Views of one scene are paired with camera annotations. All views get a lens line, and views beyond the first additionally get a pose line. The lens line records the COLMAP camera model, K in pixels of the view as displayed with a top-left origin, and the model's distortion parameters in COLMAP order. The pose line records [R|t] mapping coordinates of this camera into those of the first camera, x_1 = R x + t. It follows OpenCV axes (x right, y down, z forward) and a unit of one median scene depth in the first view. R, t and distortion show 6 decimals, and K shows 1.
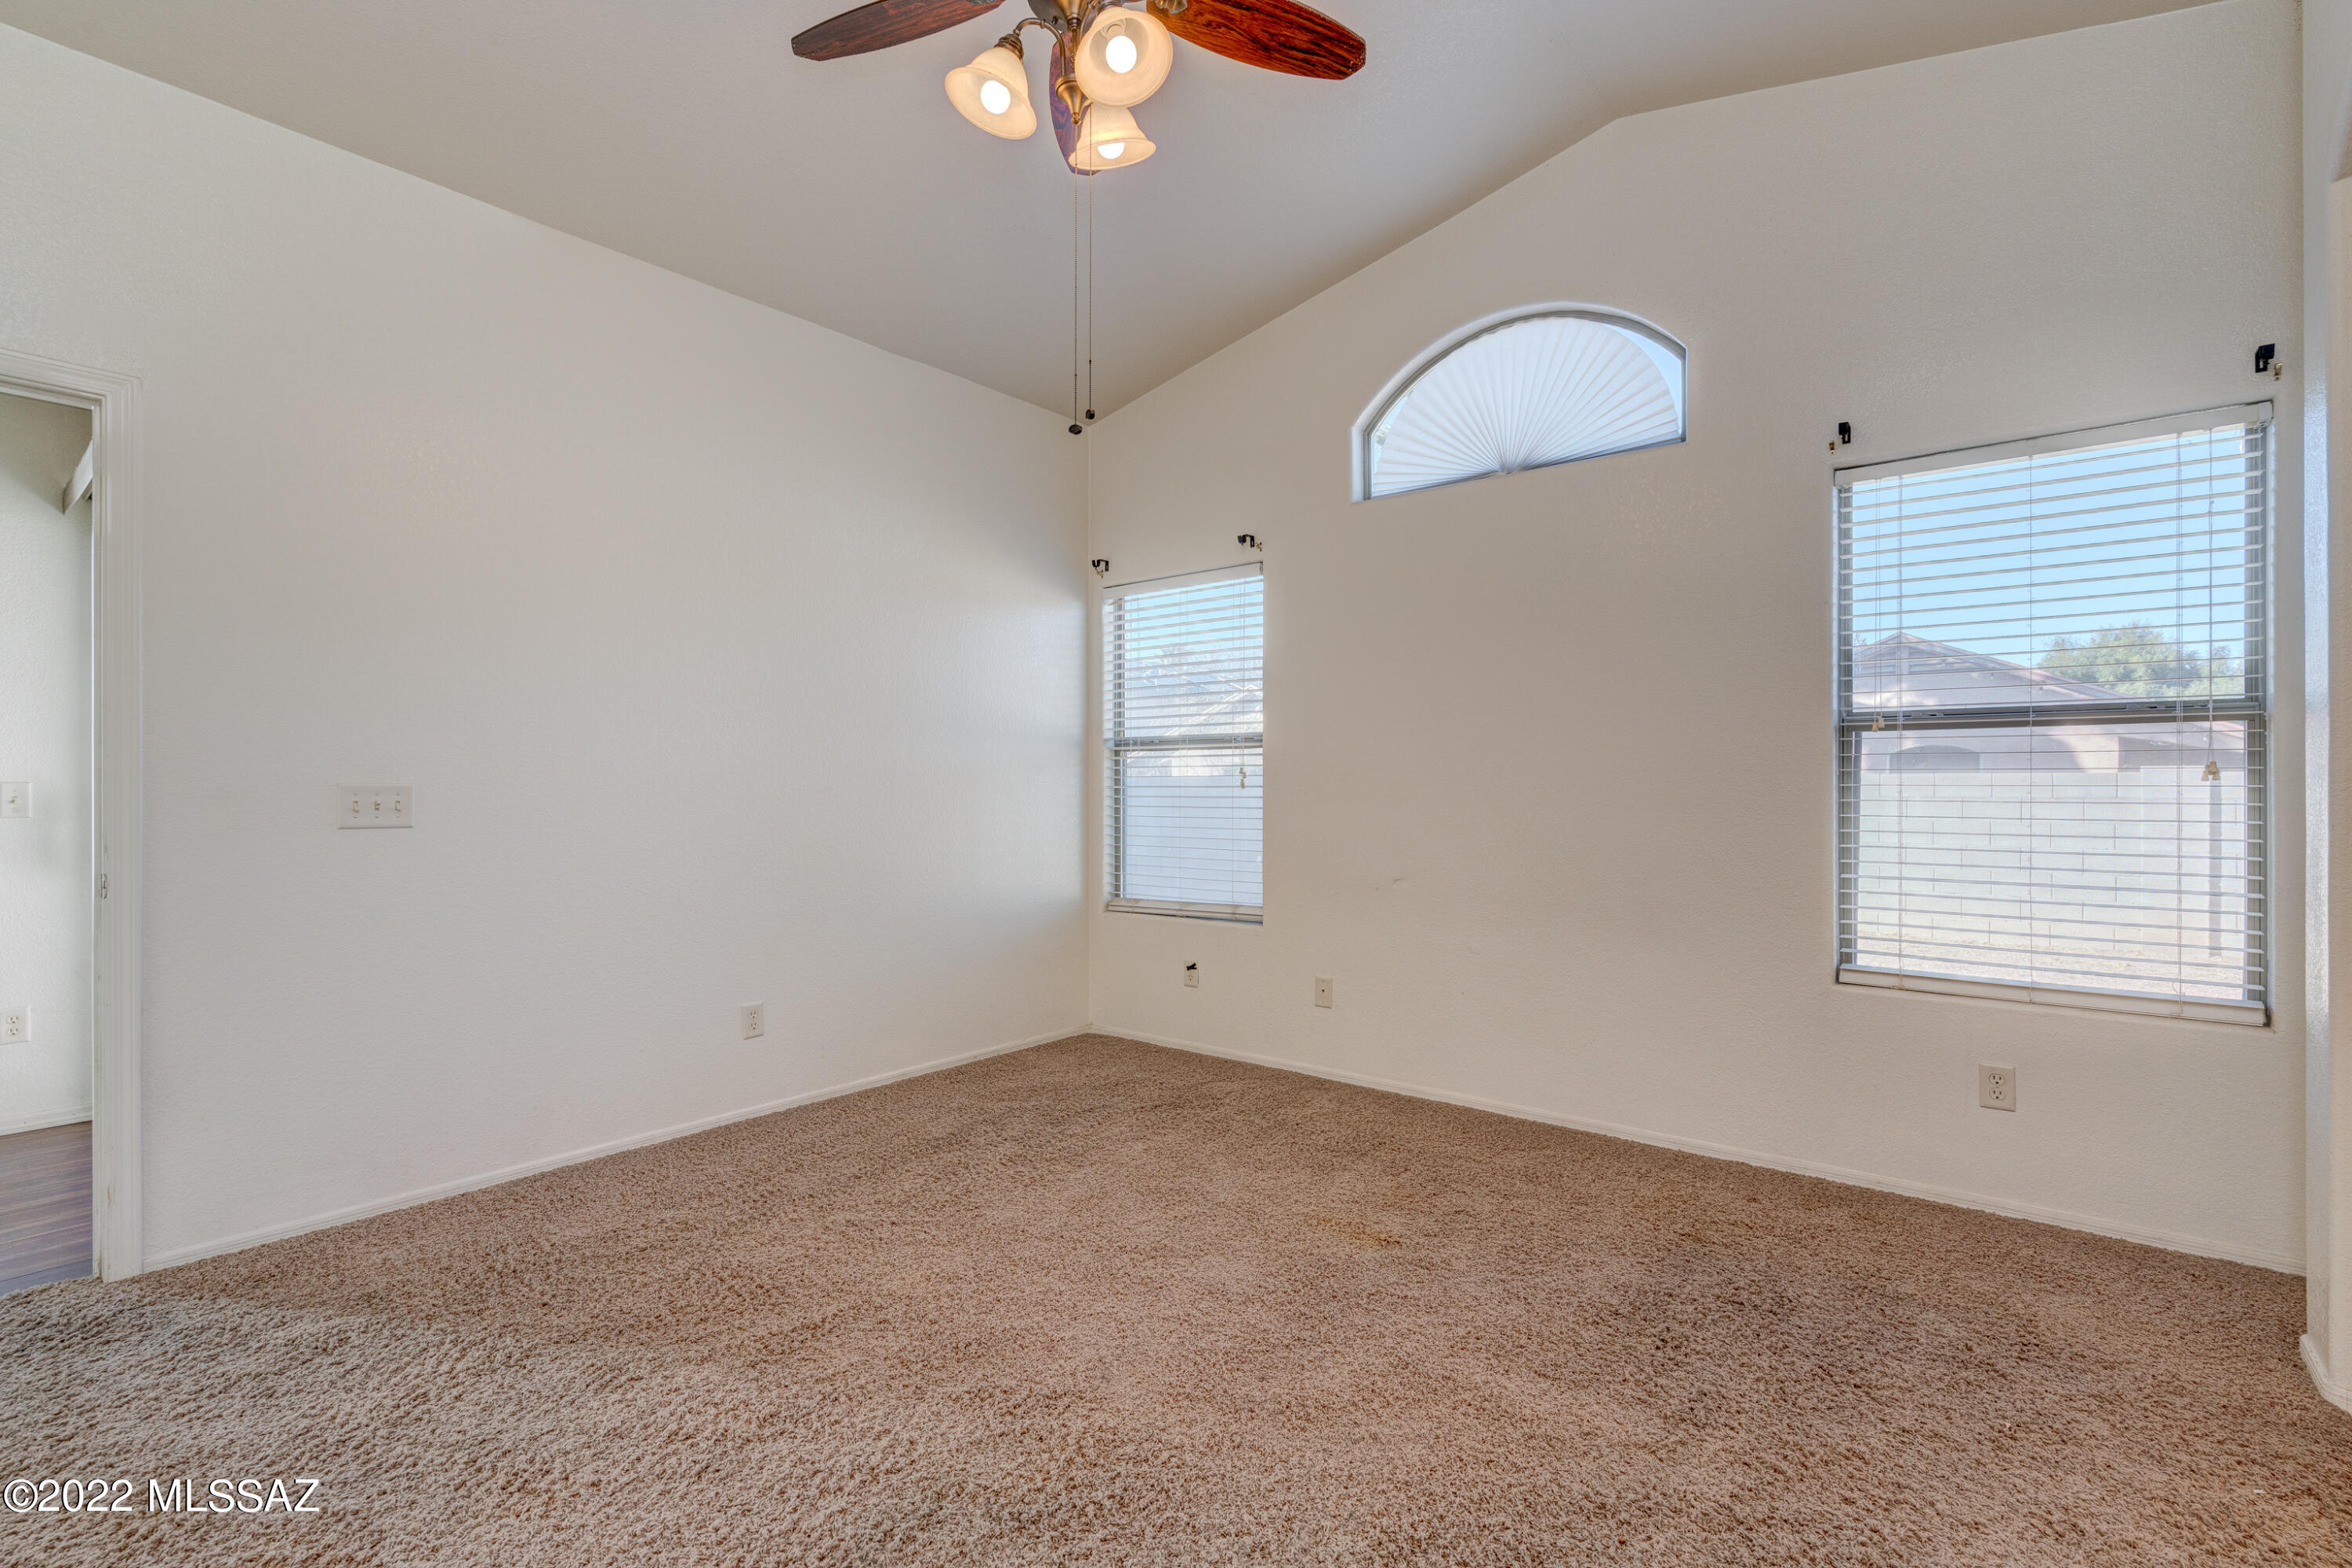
lens RADIAL K [[1058.0, 0, 1176.2], [0, 1058.0, 789.5], [0, 0, 1]] dist [-0.008849, 0.002750]
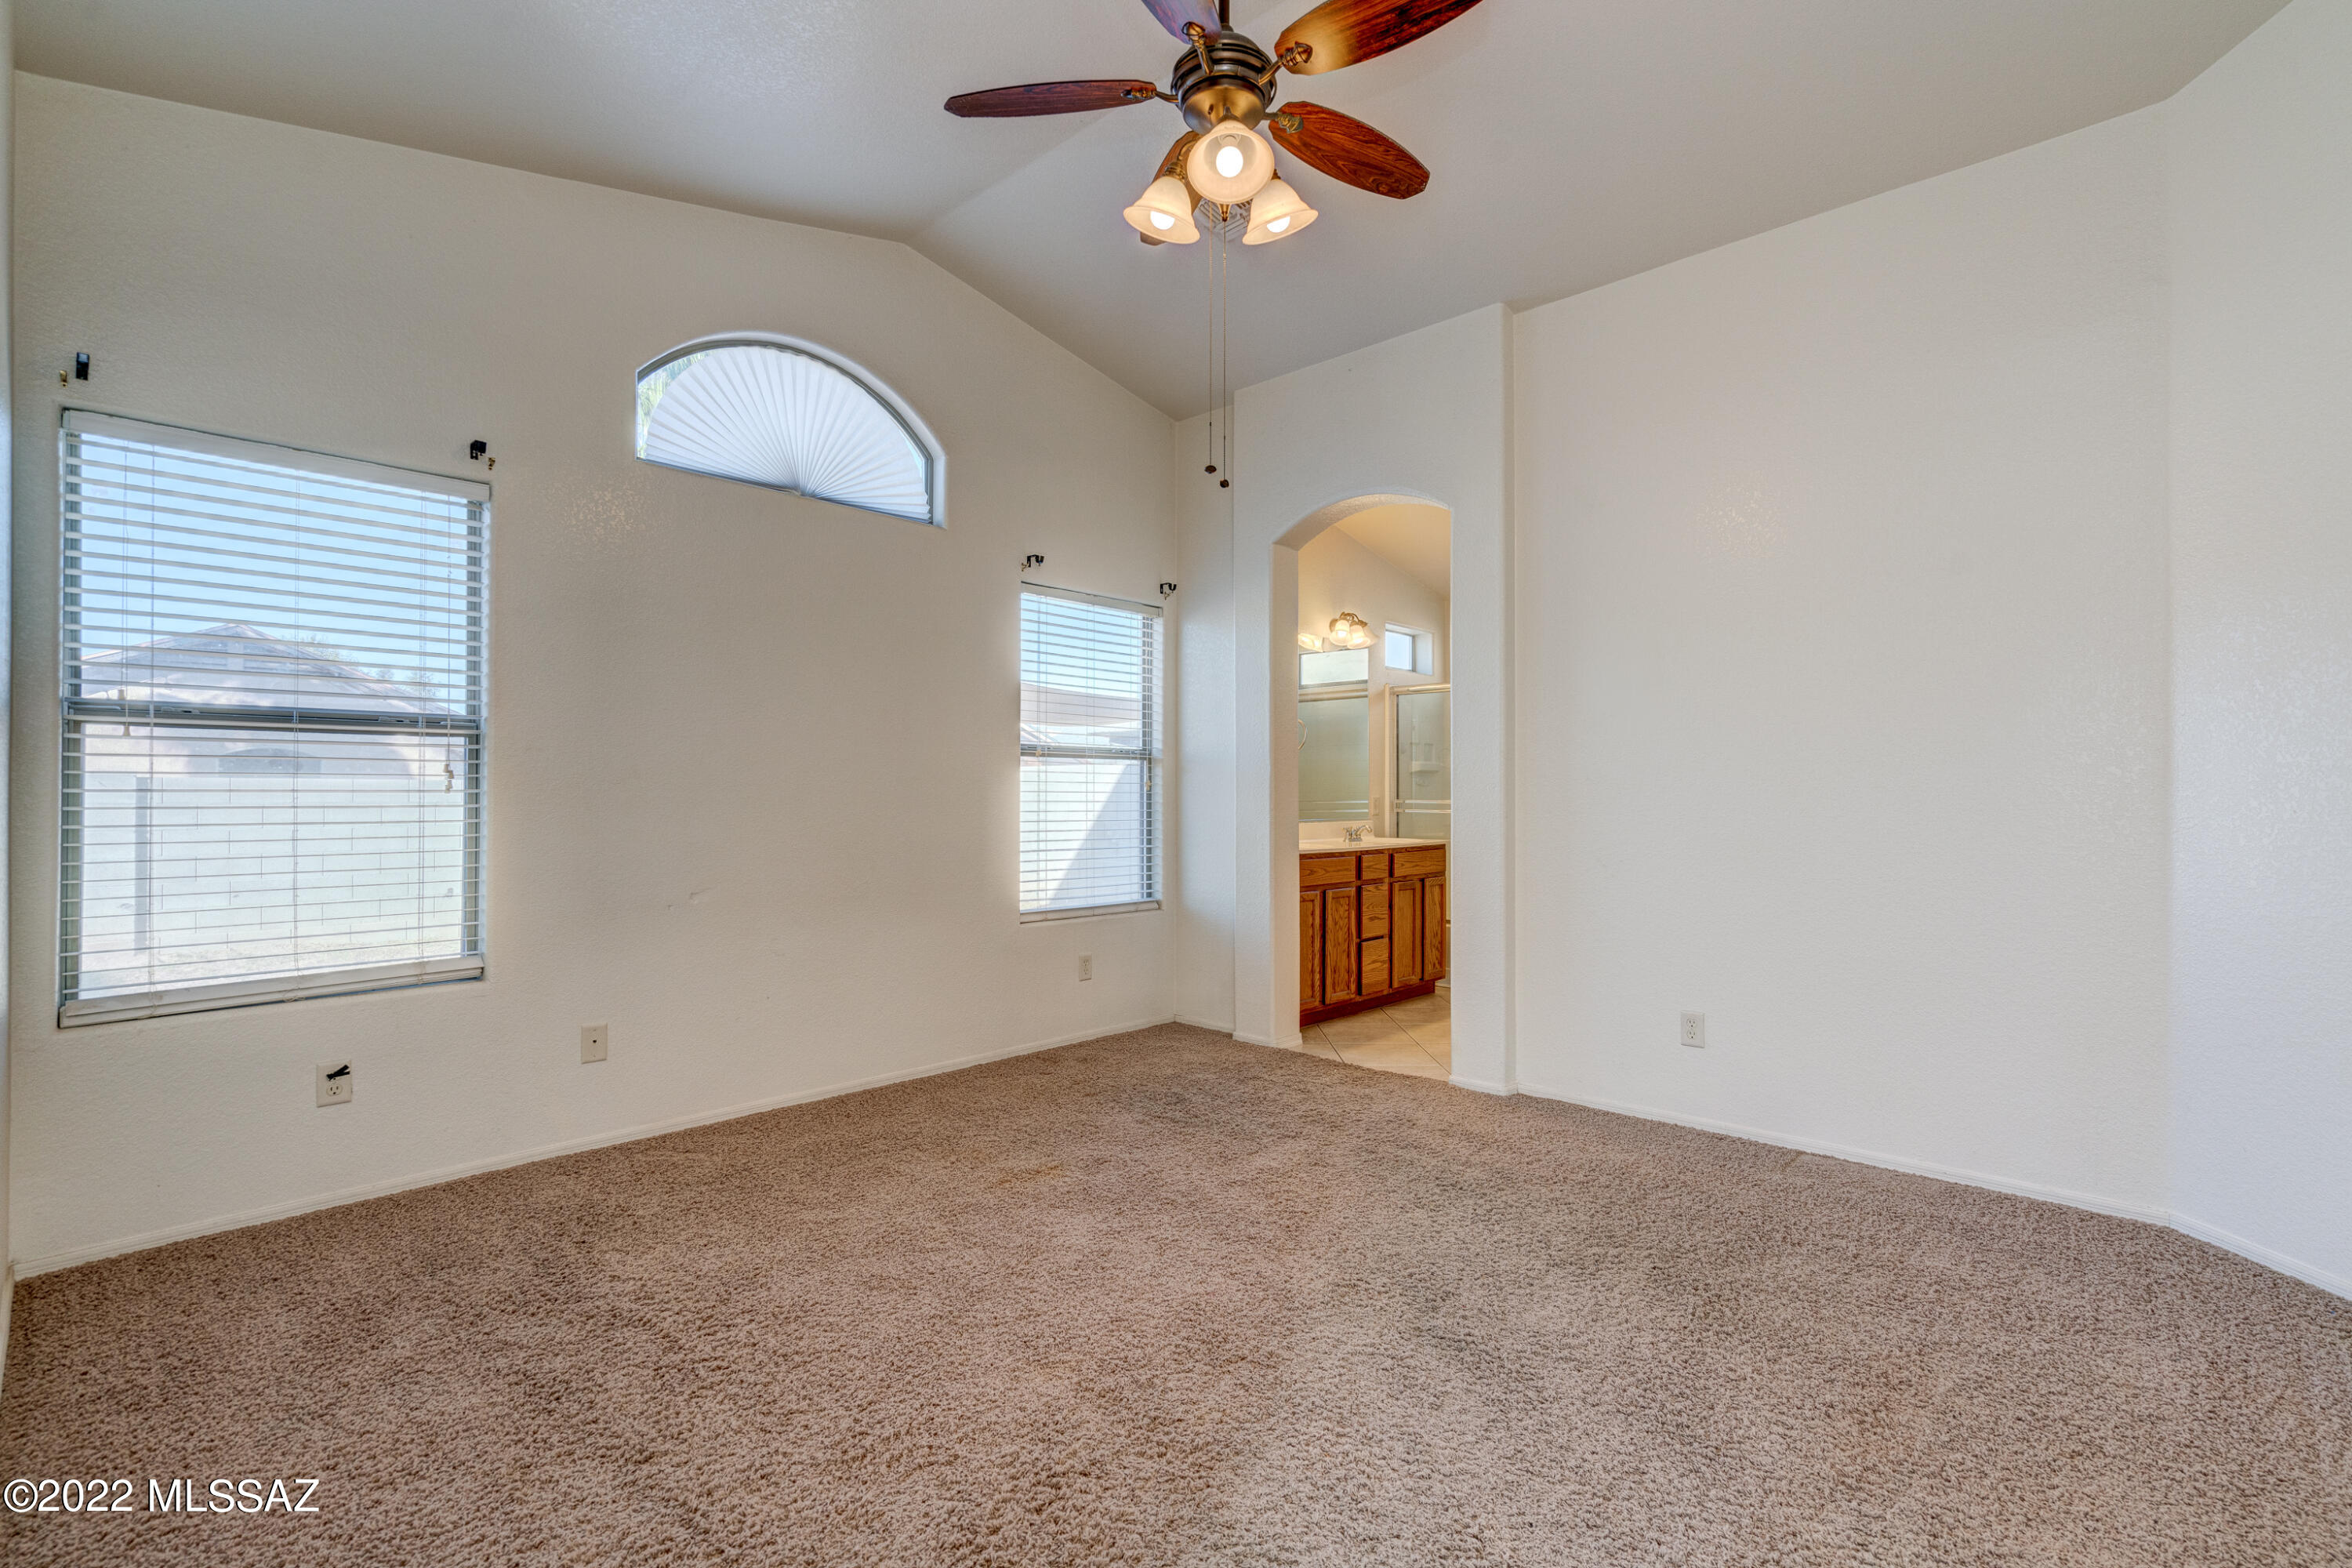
lens RADIAL K [[1058.0, 0, 1132.7], [0, 1058.0, 791.8], [0, 0, 1]] dist [-0.008849, 0.002750]
pose [[0.091046, 0.000422, 0.995847, -0.635692], [0.002390, 0.999997, -0.000642, -0.001324], [-0.995844, 0.002439, 0.091045, 0.508746]]
